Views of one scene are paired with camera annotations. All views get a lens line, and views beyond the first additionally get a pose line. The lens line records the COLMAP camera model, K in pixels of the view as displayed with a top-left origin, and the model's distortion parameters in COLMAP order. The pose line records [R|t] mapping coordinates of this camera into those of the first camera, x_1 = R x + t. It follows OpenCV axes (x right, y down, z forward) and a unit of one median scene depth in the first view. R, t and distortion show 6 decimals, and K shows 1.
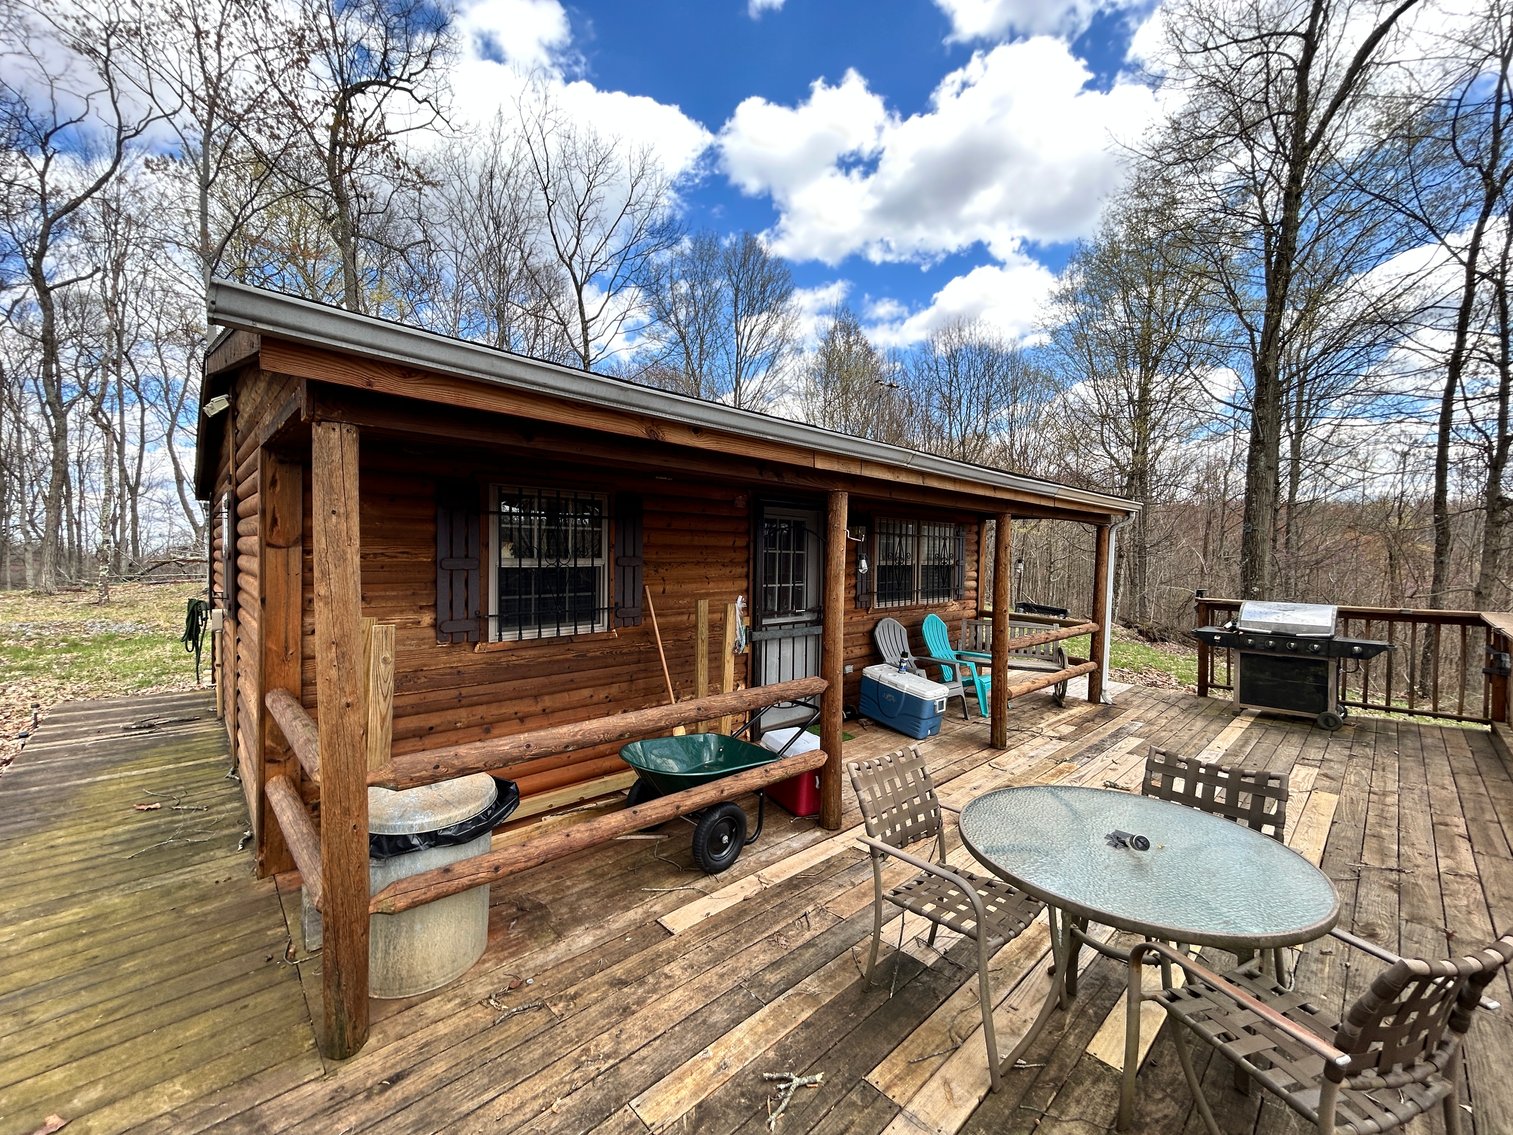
lens RADIAL K [[606.9, 0, 760.5], [0, 606.9, 565.3], [0, 0, 1]] dist [-0.003629, 0.000020]
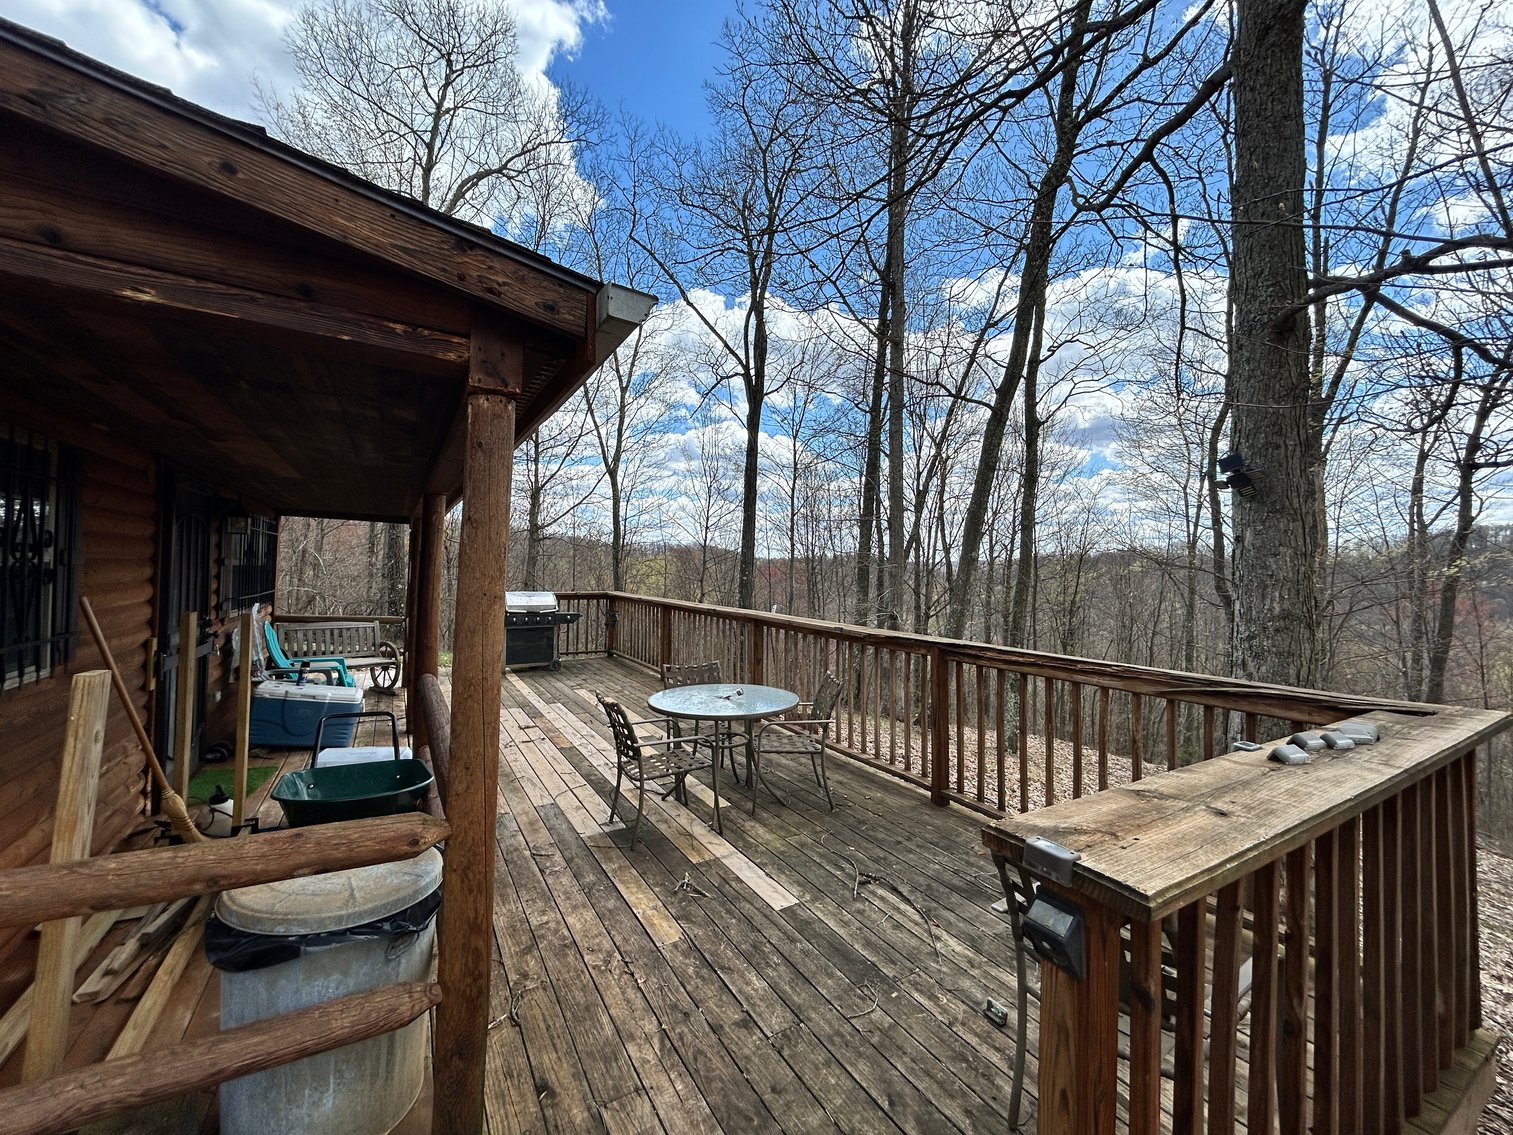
lens RADIAL K [[606.9, 0, 758.1], [0, 606.9, 563.0], [0, 0, 1]] dist [-0.003629, 0.000020]
pose [[0.235543, 0.000721, 0.971864, -0.482941], [0.009715, 0.999948, -0.003096, 0.005451], [-0.971815, 0.010171, 0.235524, 0.141452]]
